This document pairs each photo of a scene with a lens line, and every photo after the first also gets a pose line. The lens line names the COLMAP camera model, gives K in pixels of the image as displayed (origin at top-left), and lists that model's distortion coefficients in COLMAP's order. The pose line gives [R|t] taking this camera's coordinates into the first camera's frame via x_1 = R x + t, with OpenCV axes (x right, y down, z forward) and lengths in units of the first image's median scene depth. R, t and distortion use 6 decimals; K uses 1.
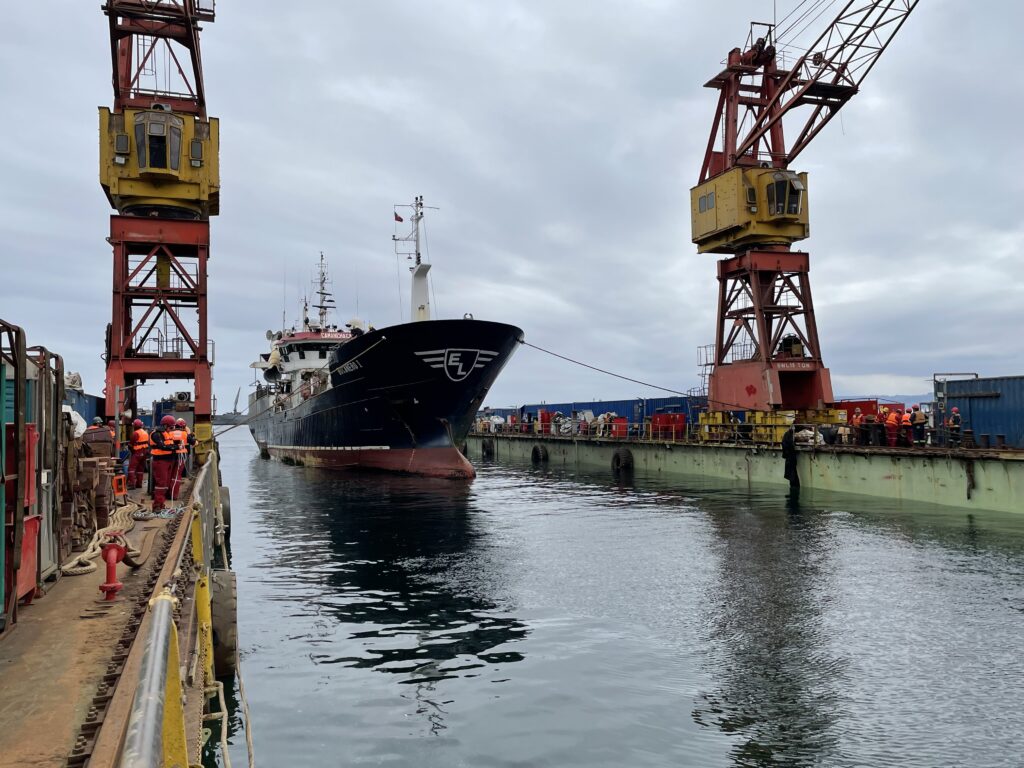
lens RADIAL K [[831.3, 0, 513.6], [0, 831.3, 383.2], [0, 0, 1]] dist [0.102187, -0.000097]
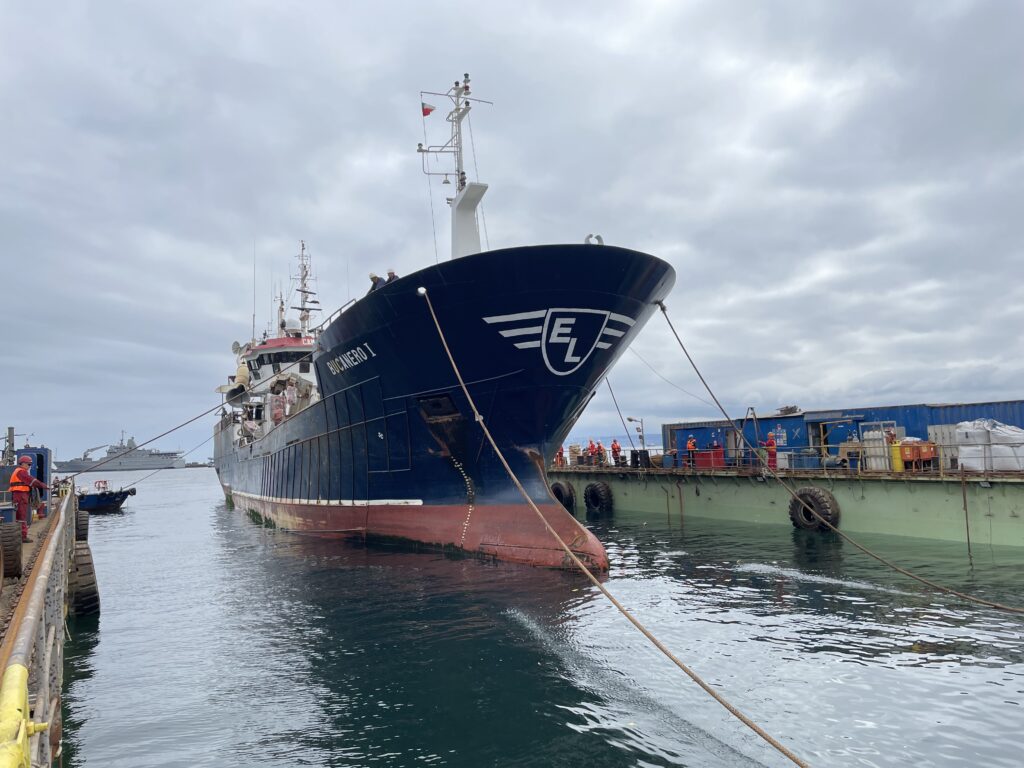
lens RADIAL K [[766.8, 0, 514.7], [0, 766.8, 382.0], [0, 0, 1]] dist [0.103434, -0.132383]
pose [[0.999079, -0.019485, 0.038234, -0.088461], [0.021125, 0.998852, -0.042984, 0.016617], [-0.037353, 0.043752, 0.998344, 0.399108]]
